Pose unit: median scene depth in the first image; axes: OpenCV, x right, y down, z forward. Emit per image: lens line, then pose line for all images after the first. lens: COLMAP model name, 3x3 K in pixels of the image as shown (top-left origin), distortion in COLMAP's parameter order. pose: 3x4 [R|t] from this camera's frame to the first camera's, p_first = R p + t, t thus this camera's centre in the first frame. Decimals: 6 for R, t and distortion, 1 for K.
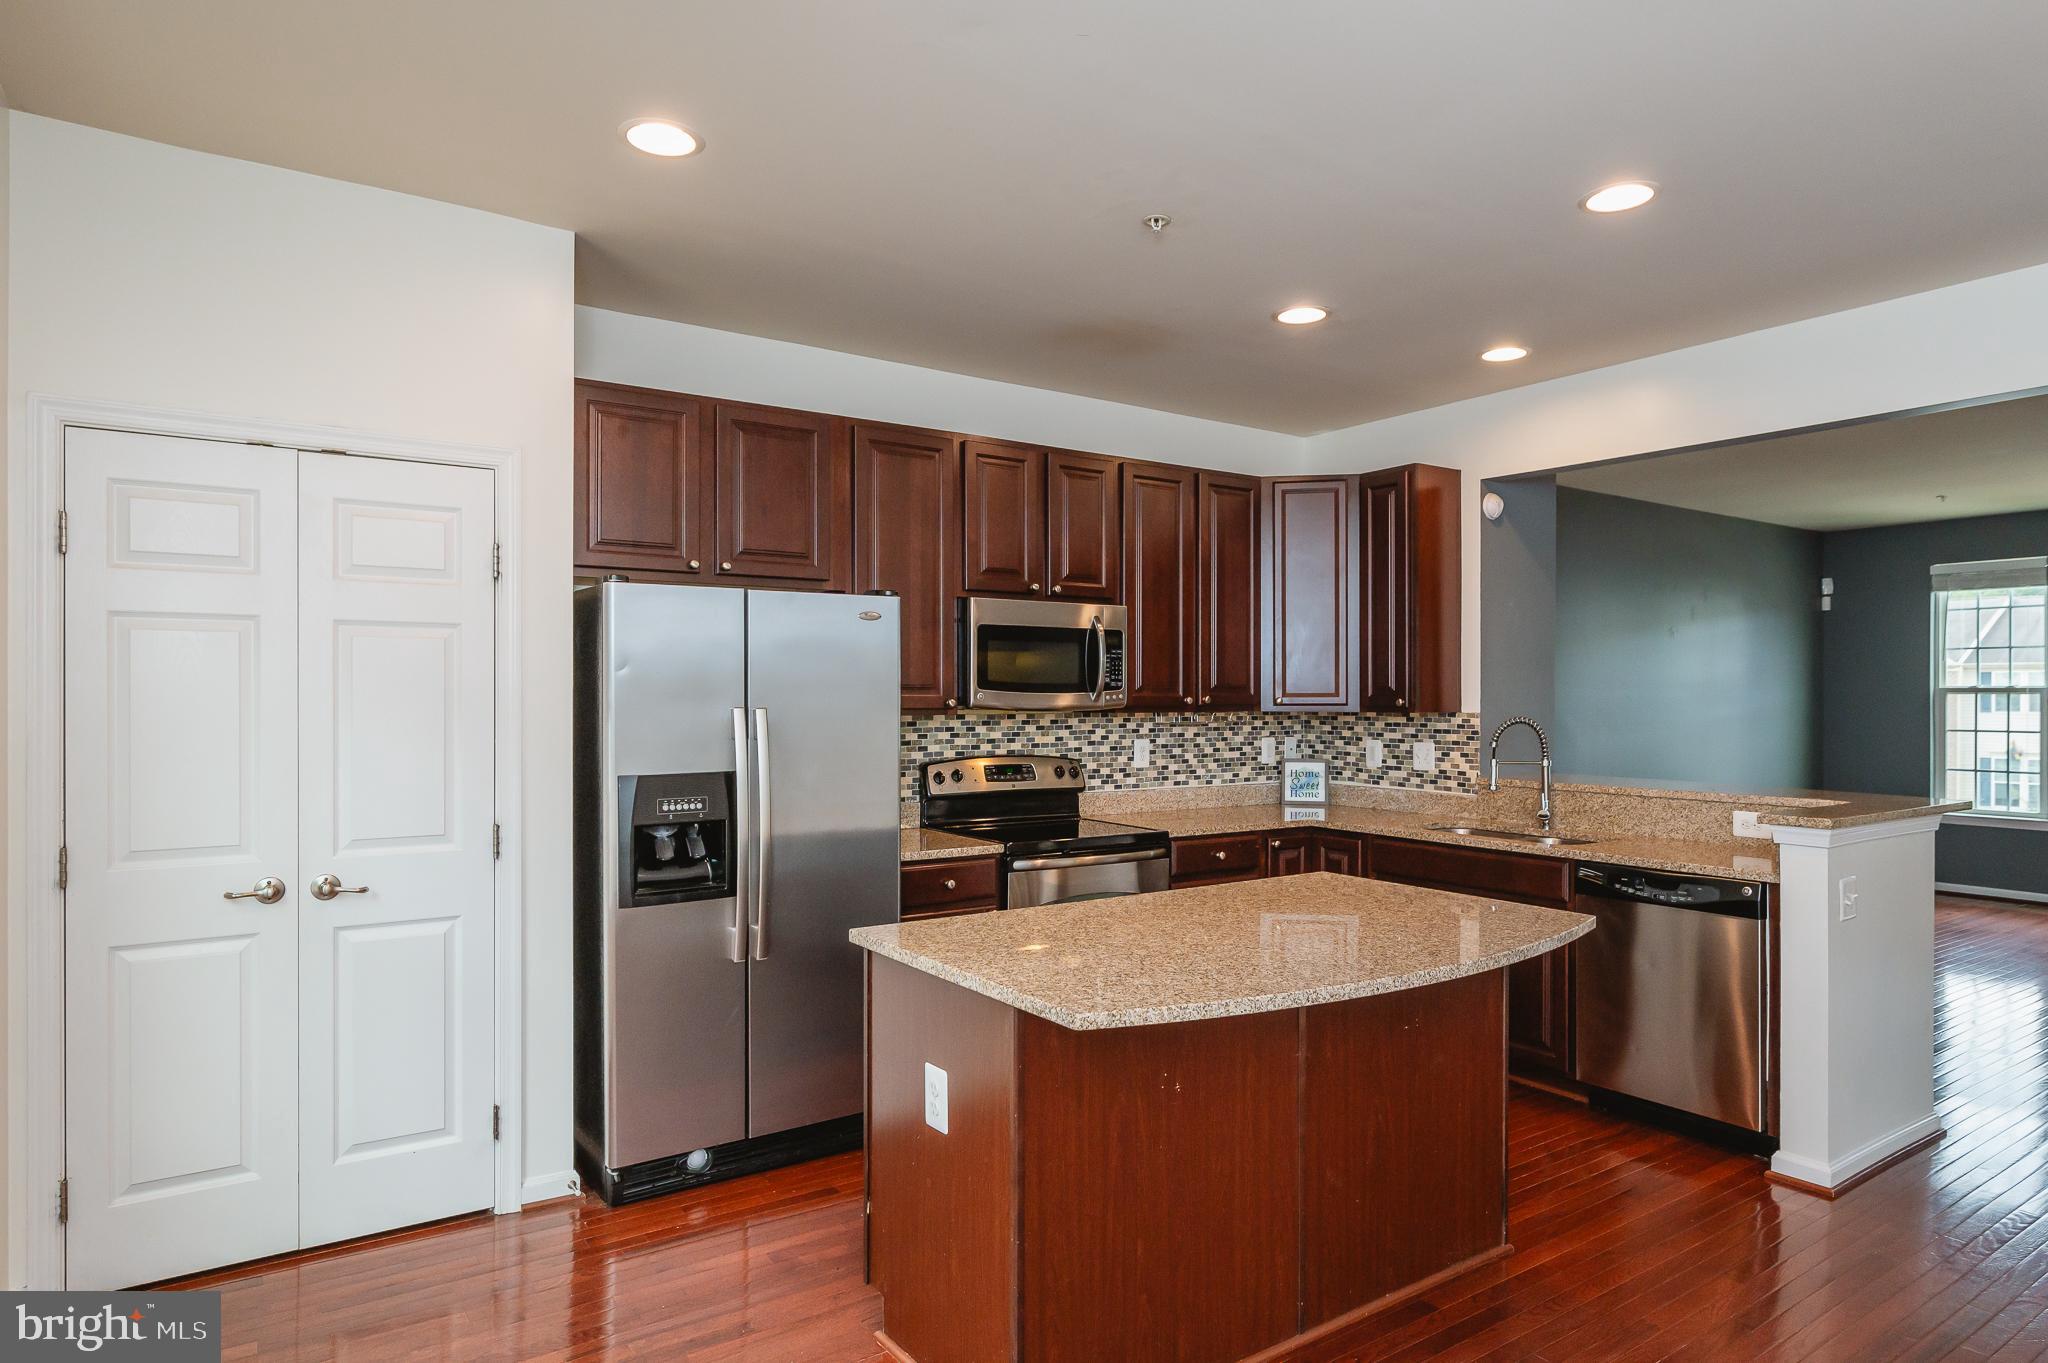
lens RADIAL K [[1163.9, 0, 997.0], [0, 1163.9, 699.1], [0, 0, 1]] dist [-0.005646, 0.003485]
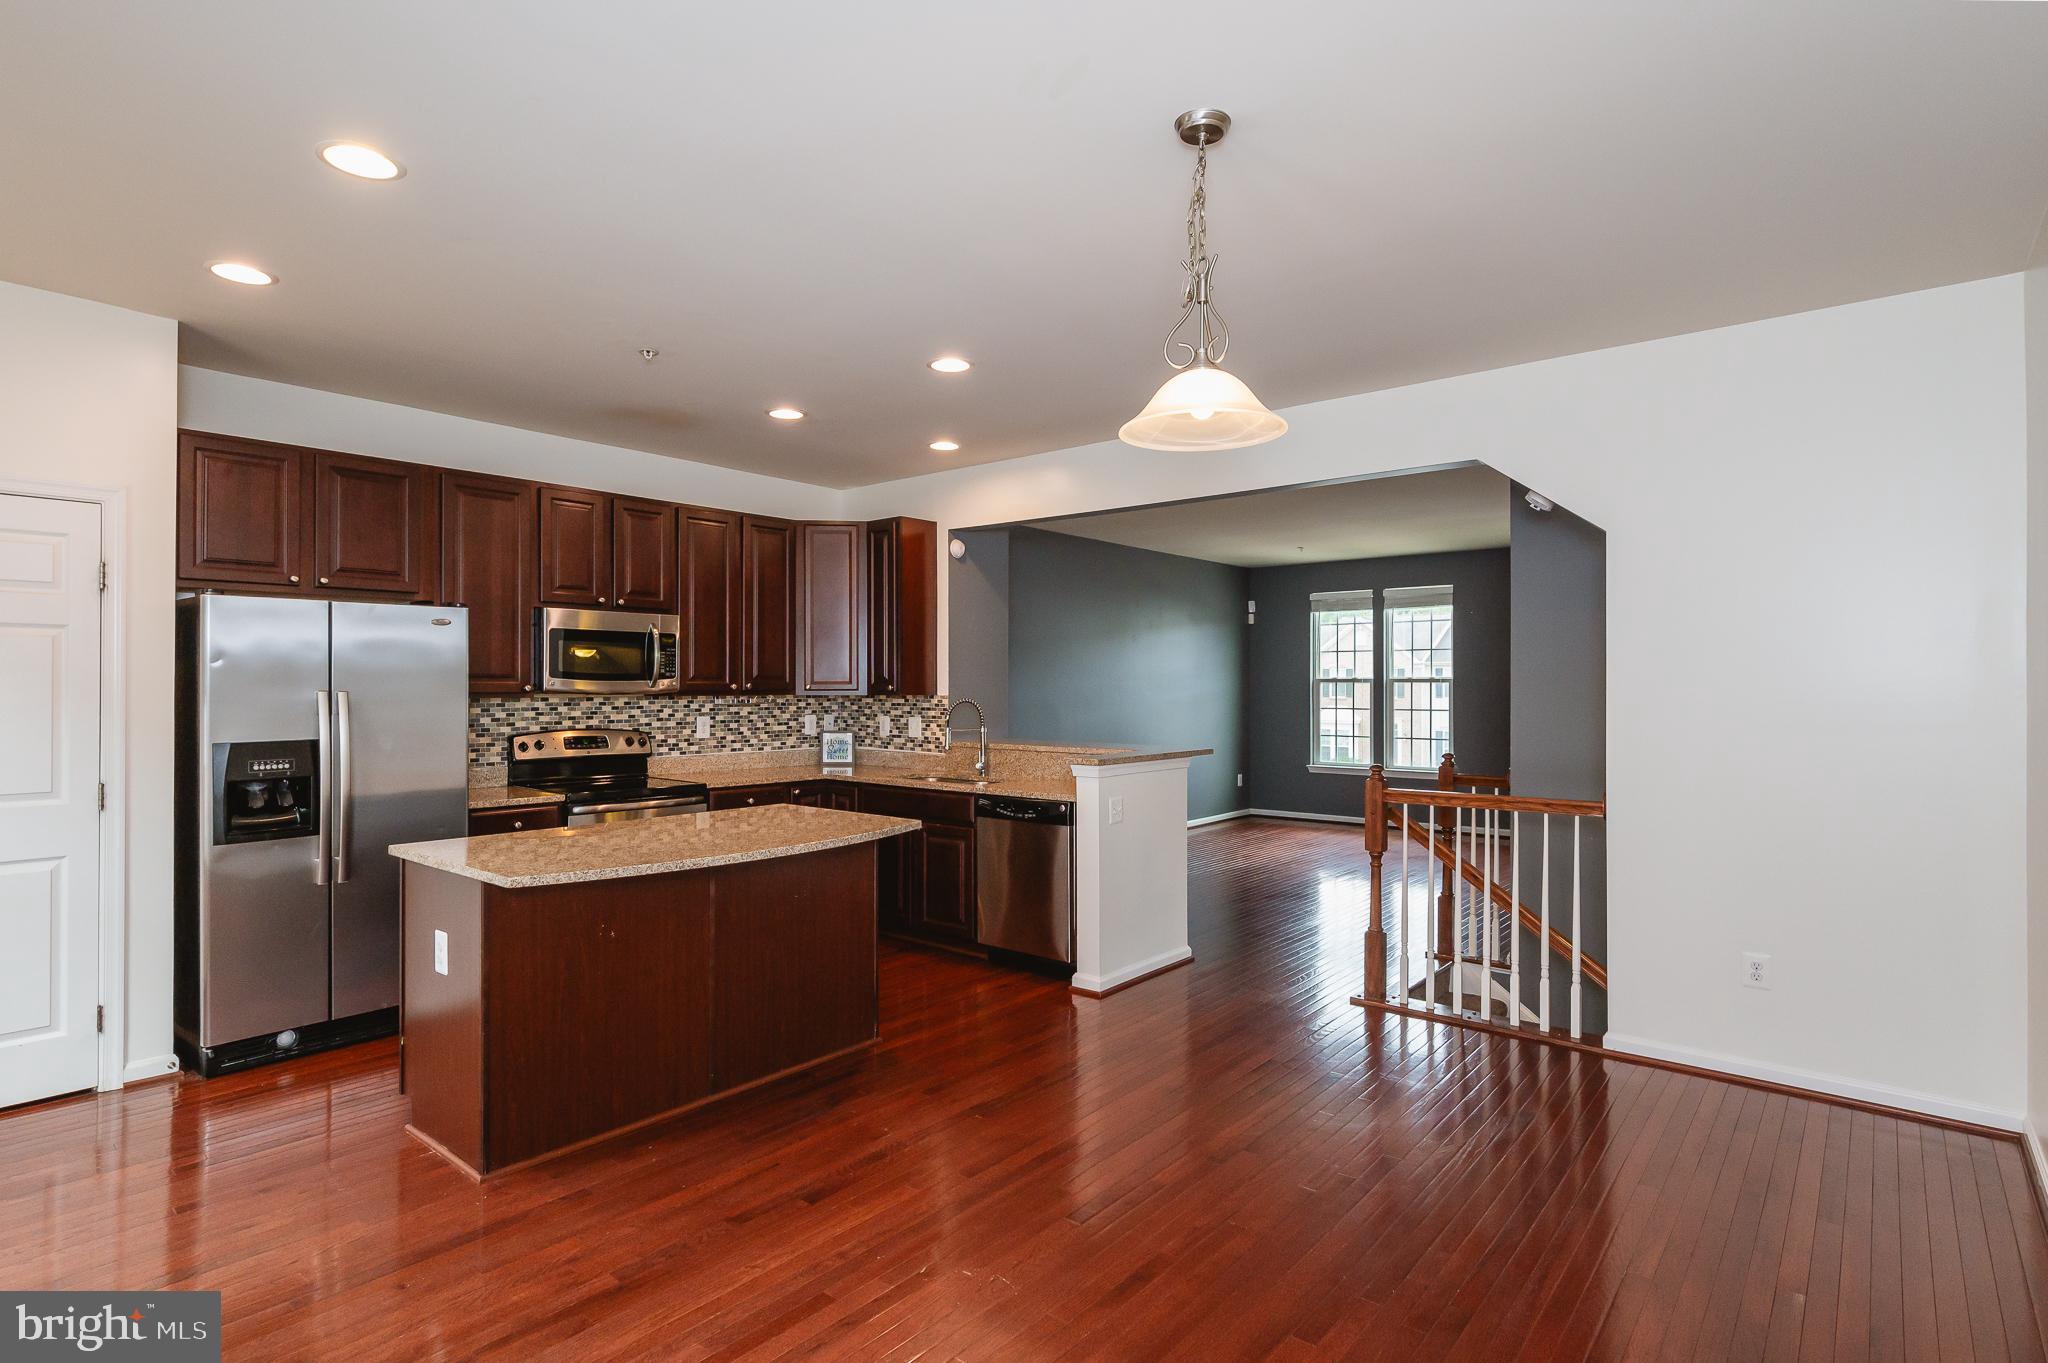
lens RADIAL K [[1037.3, 0, 989.1], [0, 1037.3, 680.8], [0, 0, 1]] dist [-0.004185, 0.000267]
pose [[0.963684, 0.000903, 0.267042, 0.137715], [0.001192, 0.999970, -0.007681, 0.004116], [-0.267041, 0.007720, 0.963654, -0.236927]]
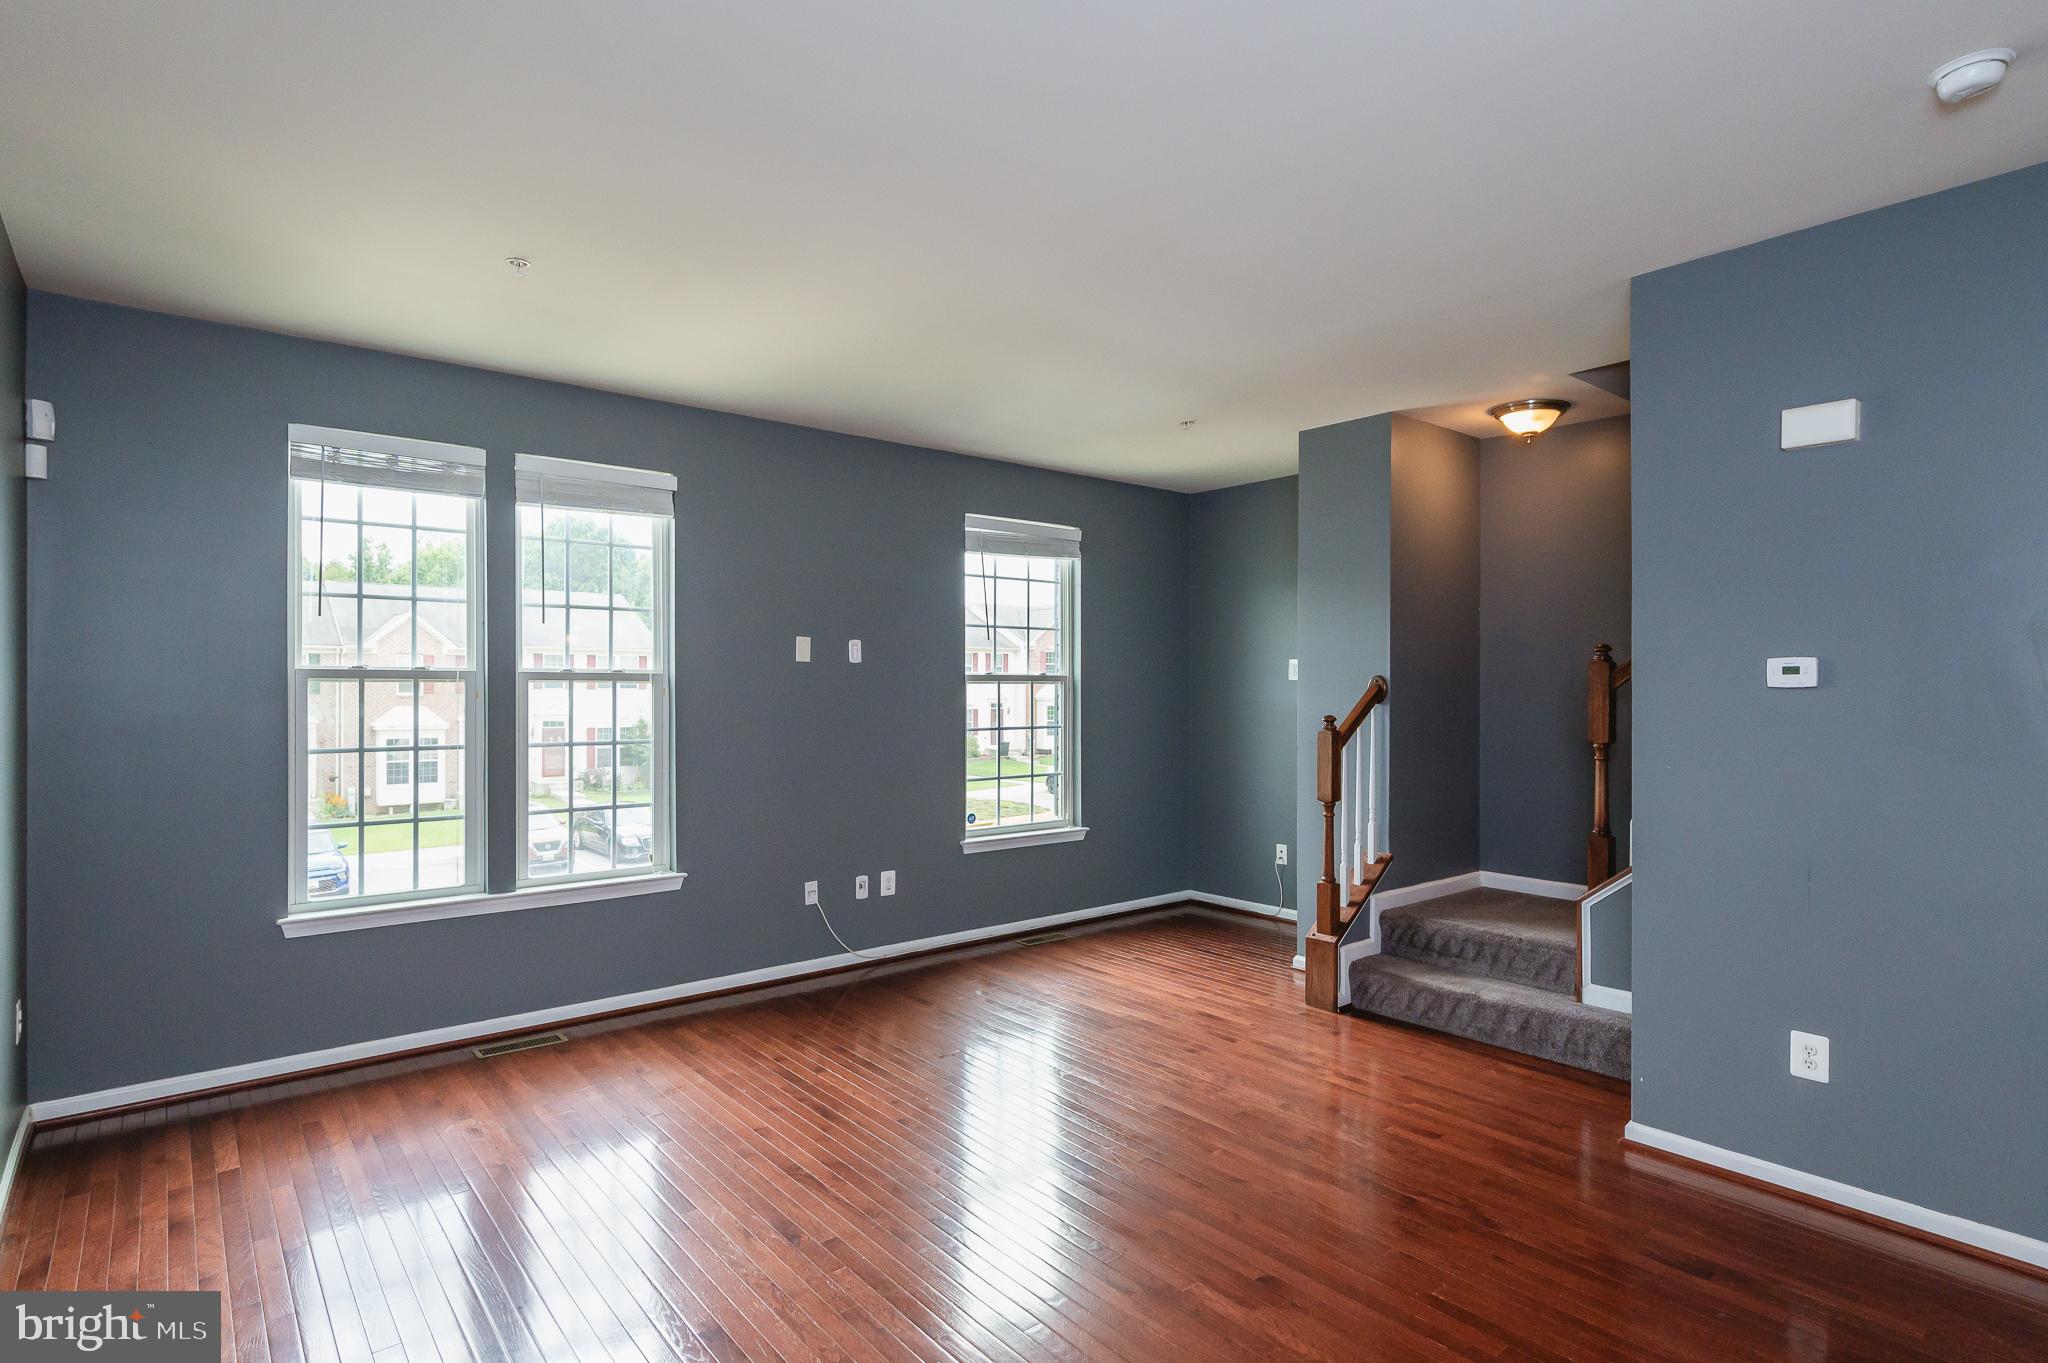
lens RADIAL K [[1037.3, 0, 1036.3], [0, 1037.3, 694.5], [0, 0, 1]] dist [-0.004185, 0.000267]
pose [[-0.107632, -0.007799, 0.994160, 0.587871], [-0.000156, 0.999969, 0.007828, -0.003529], [-0.994191, 0.000687, -0.107630, 1.306255]]
